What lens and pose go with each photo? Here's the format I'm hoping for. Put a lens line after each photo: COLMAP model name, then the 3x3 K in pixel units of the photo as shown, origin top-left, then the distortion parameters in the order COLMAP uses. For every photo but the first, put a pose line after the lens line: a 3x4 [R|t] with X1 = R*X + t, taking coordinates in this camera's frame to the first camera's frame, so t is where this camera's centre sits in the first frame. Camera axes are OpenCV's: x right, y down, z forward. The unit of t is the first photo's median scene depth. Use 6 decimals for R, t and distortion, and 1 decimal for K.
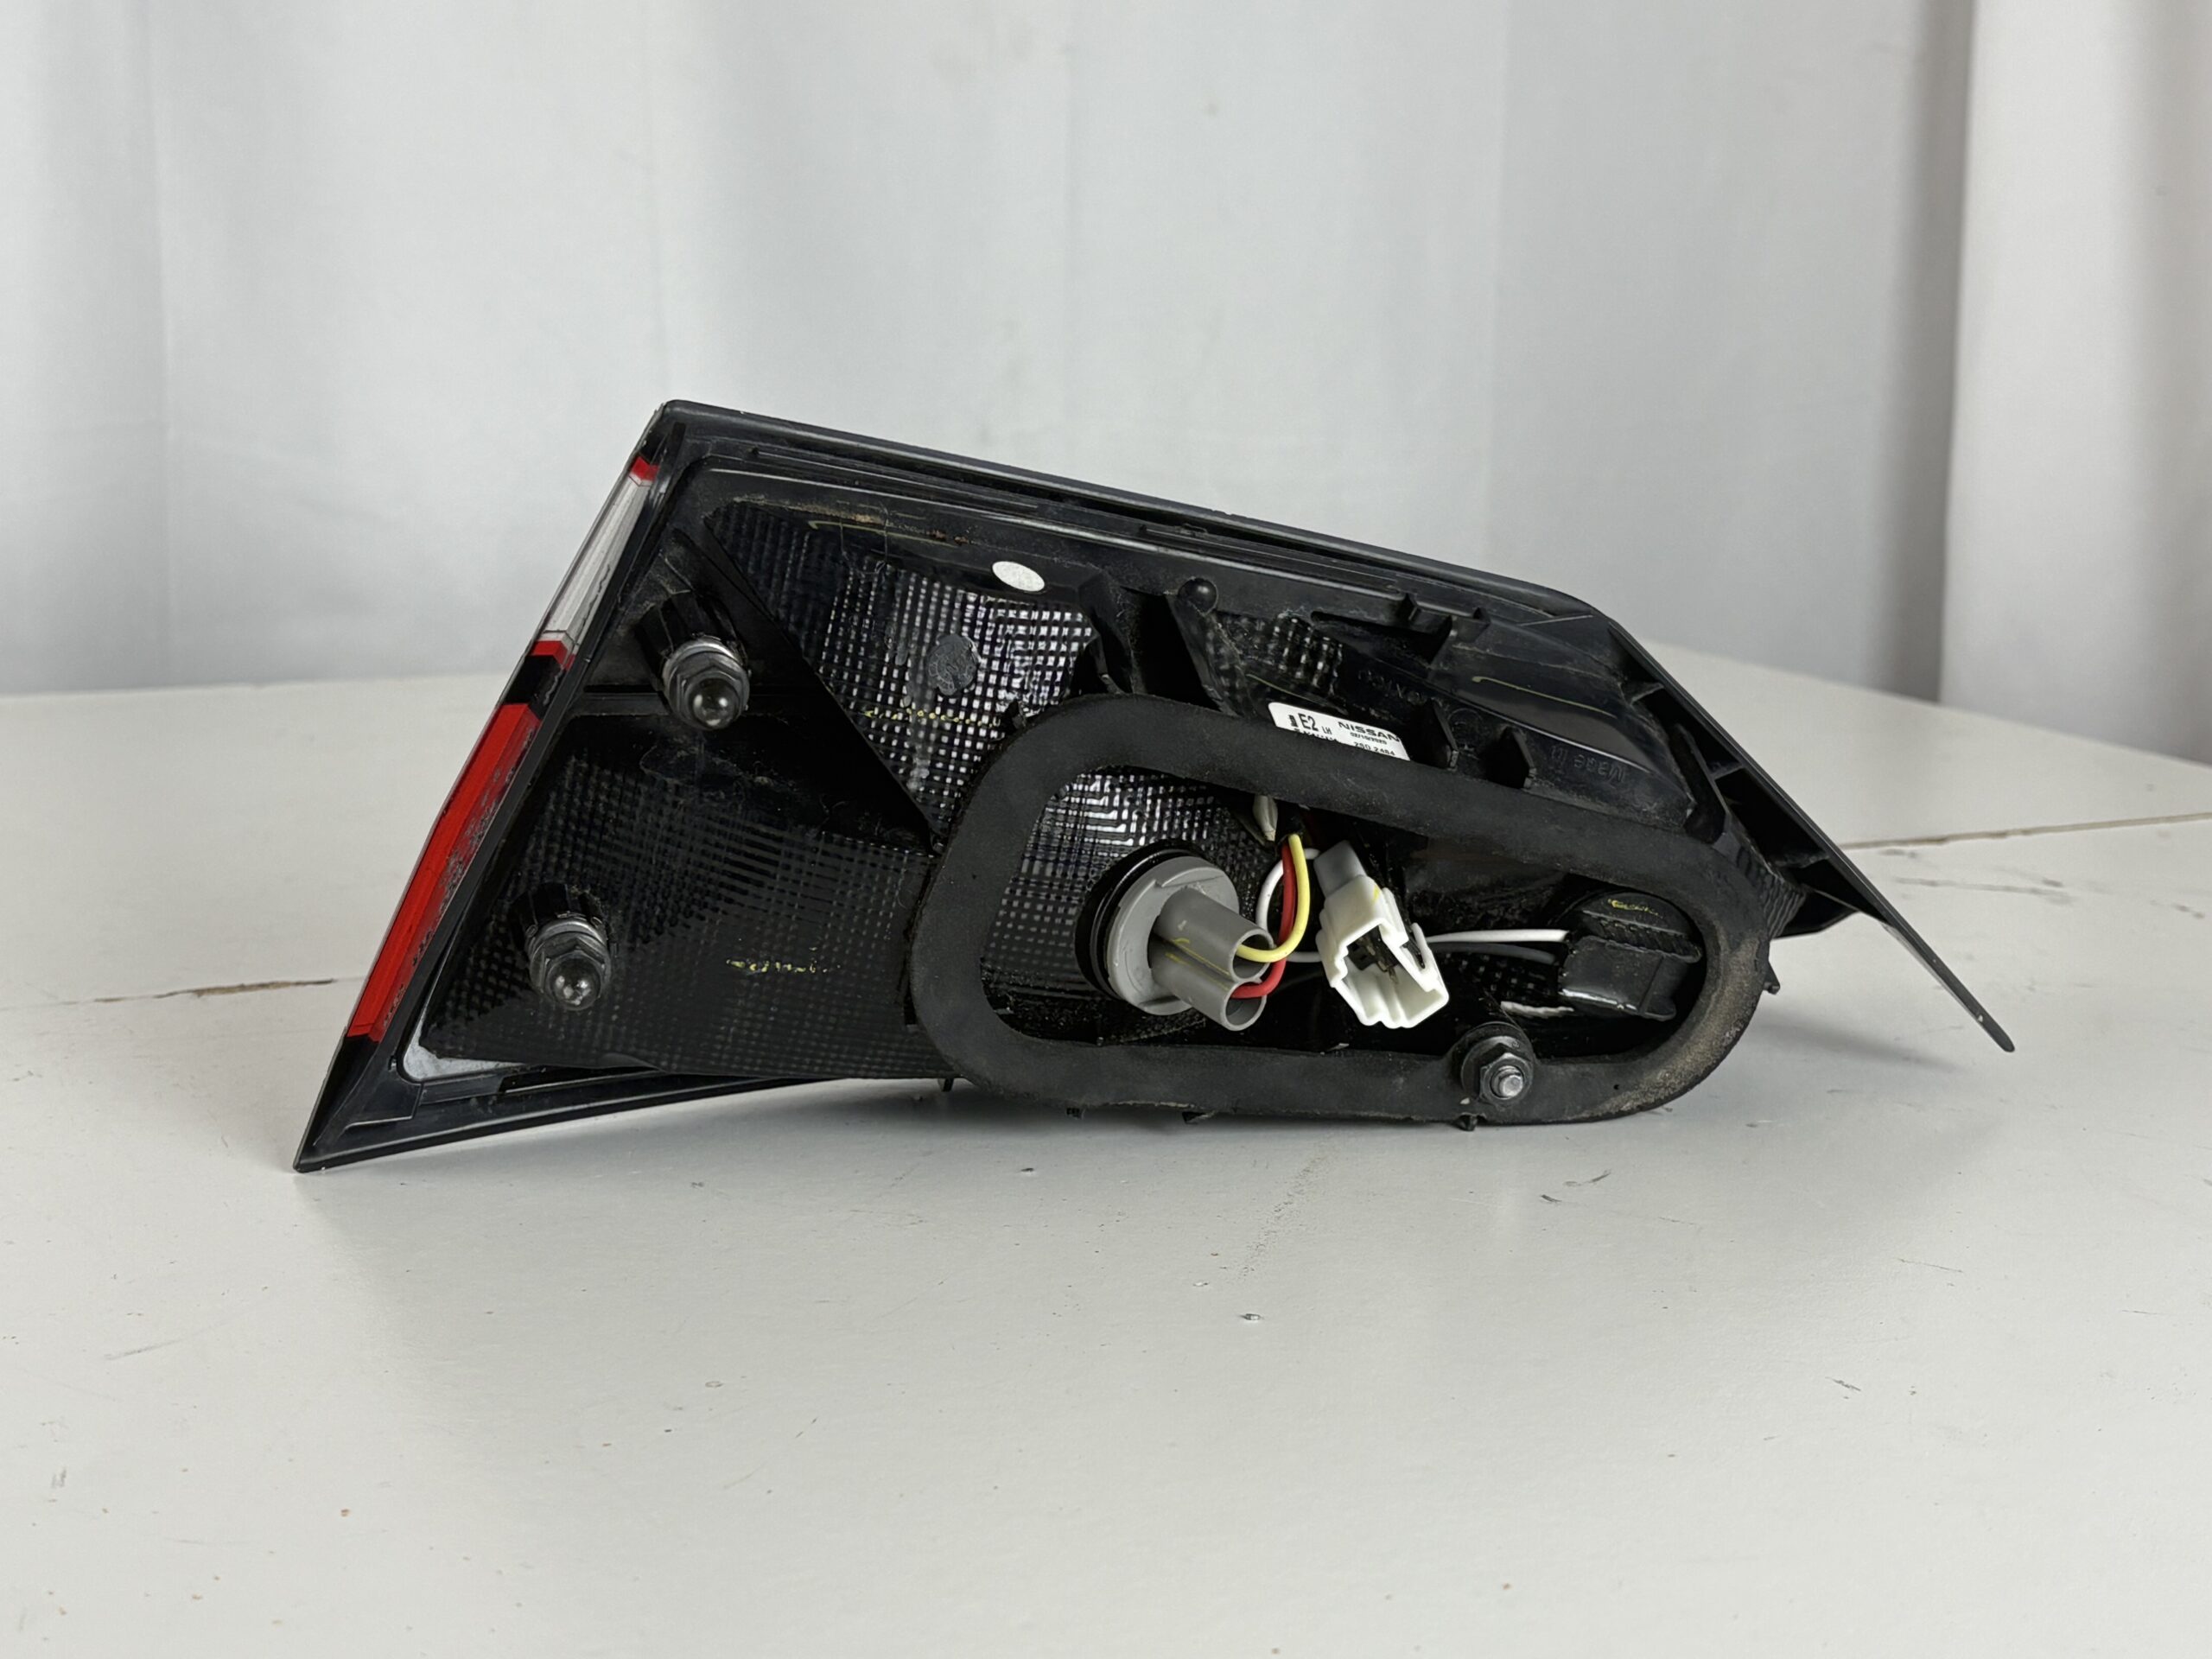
lens RADIAL K [[3072.5, 0, 1106.0], [0, 3072.5, 829.5], [0, 0, 1]] dist [0.025579, -0.542340]
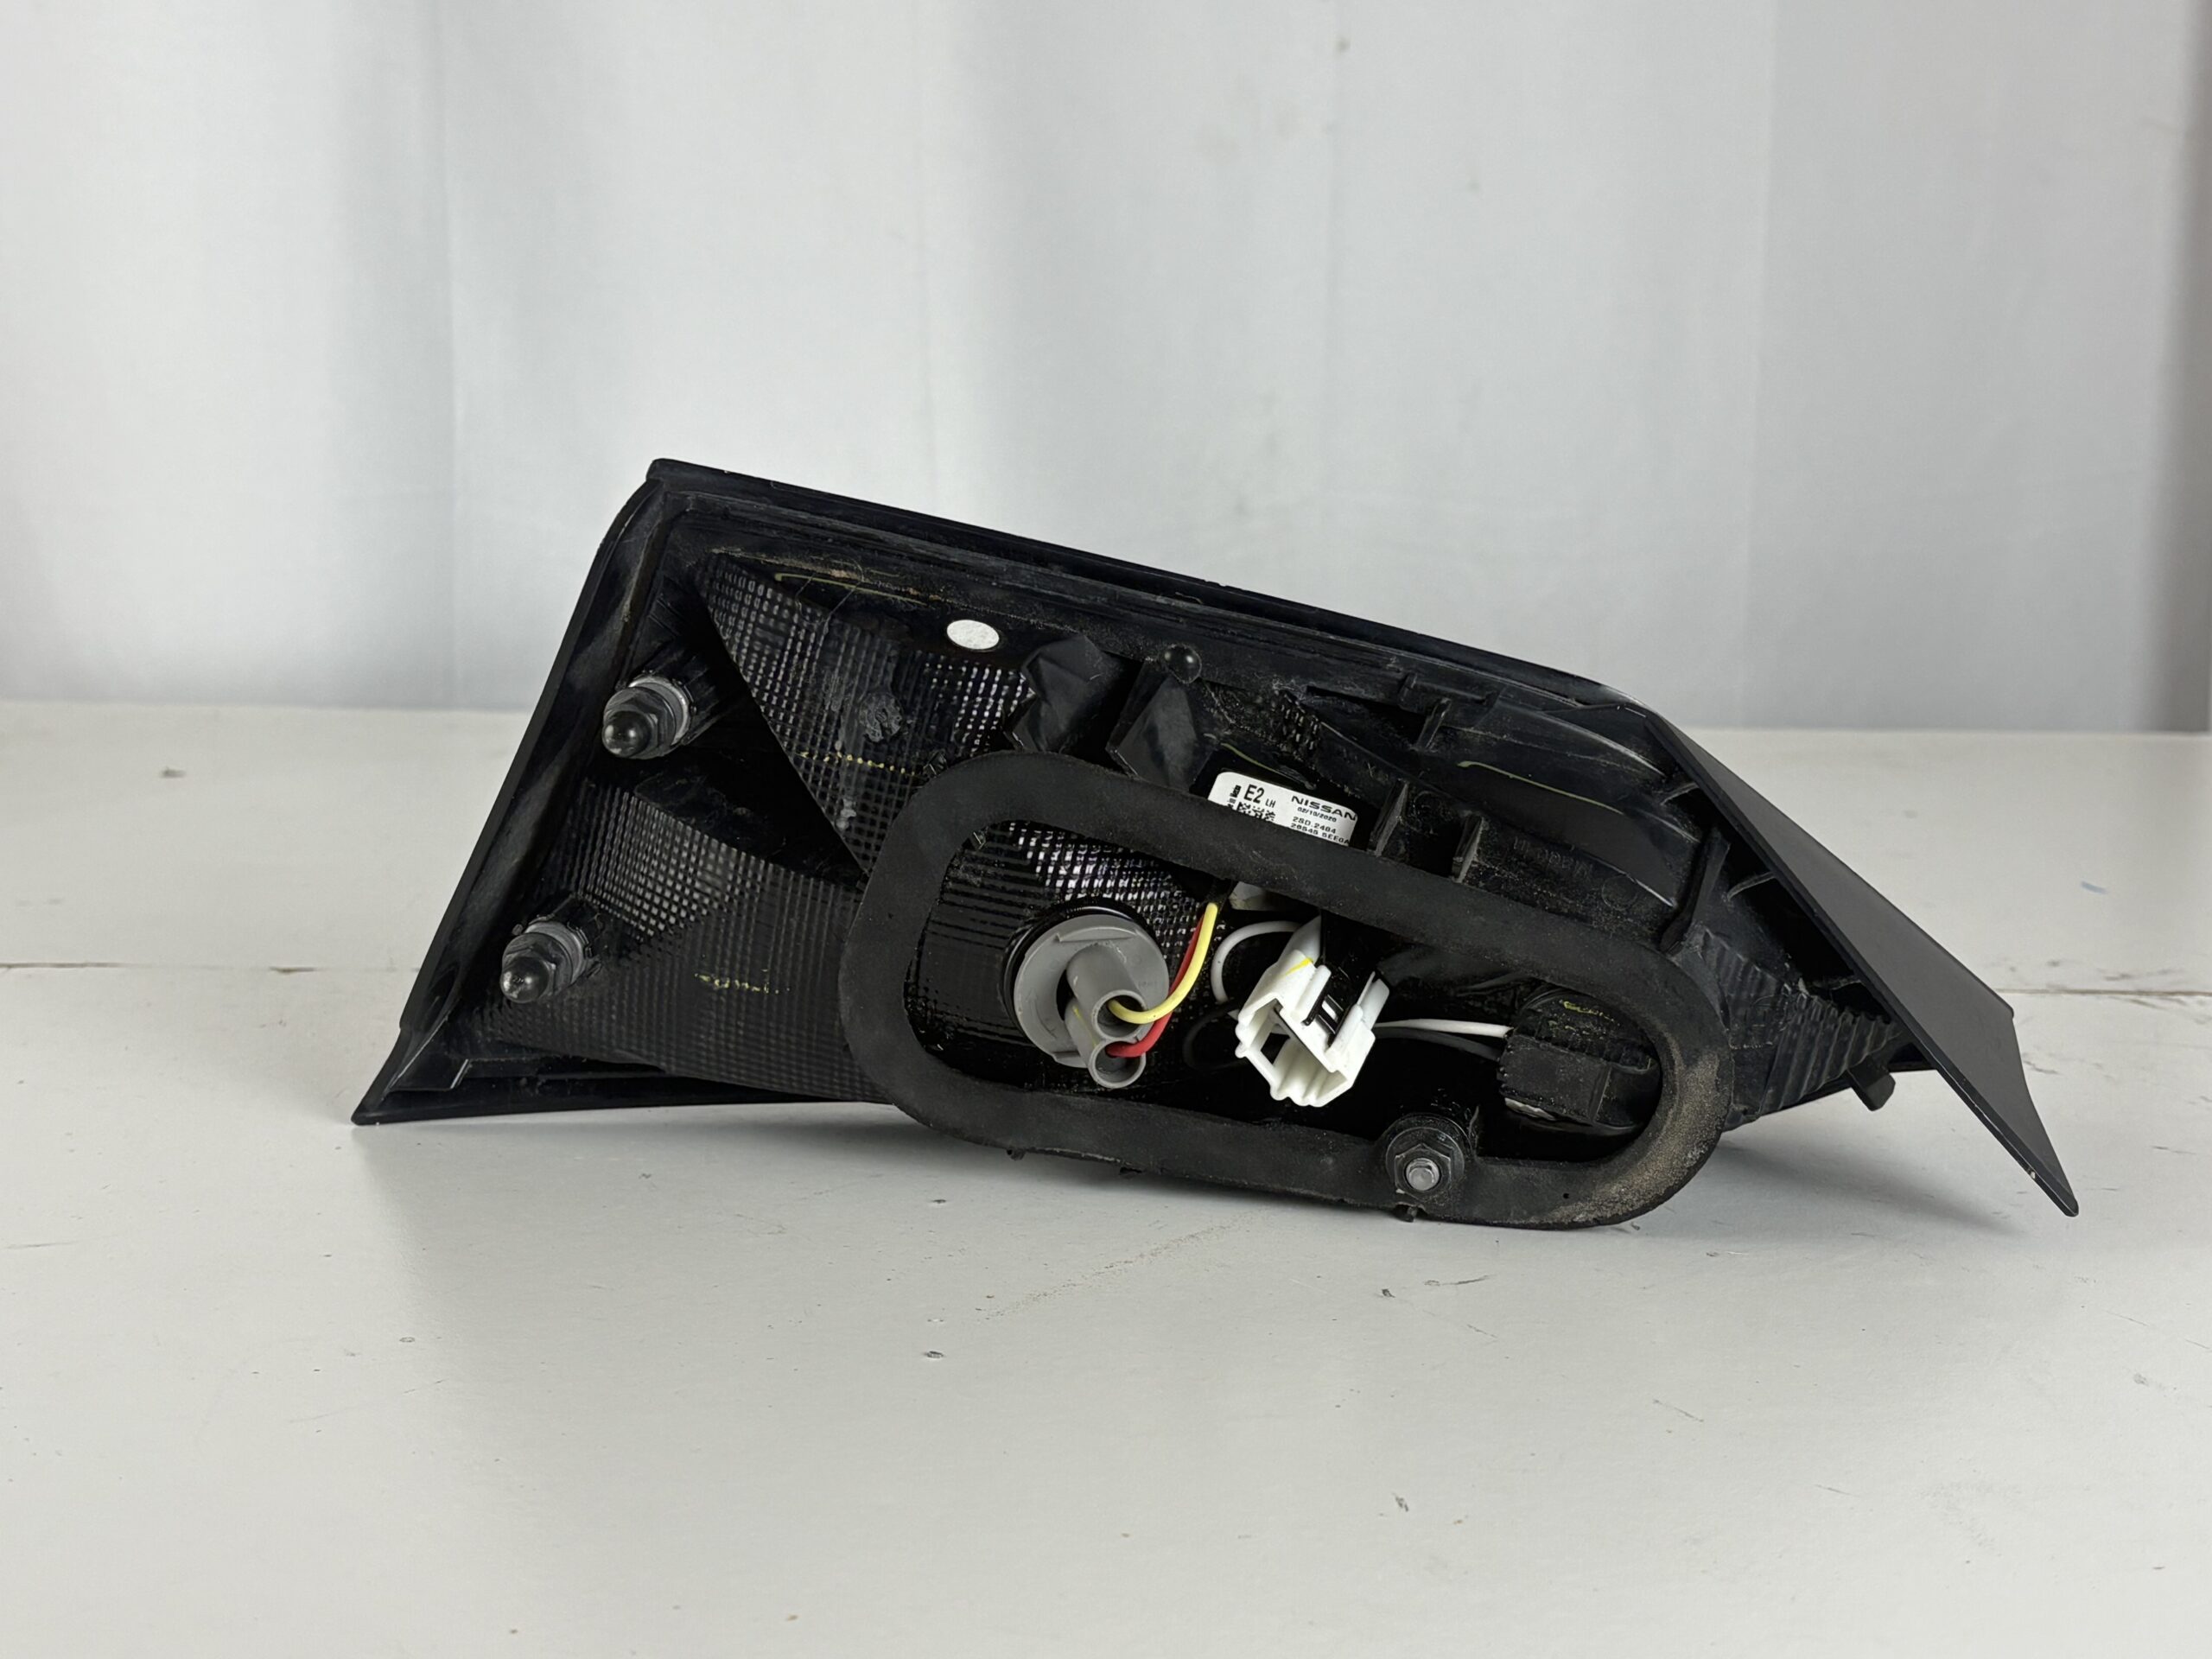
lens RADIAL K [[3072.5, 0, 1106.0], [0, 3072.5, 829.5], [0, 0, 1]] dist [0.025579, -0.542340]
pose [[0.910540, 0.072602, -0.406996, 0.431114], [-0.082153, 0.996602, -0.006014, -0.013171], [0.405176, 0.038911, 0.913410, 0.061646]]
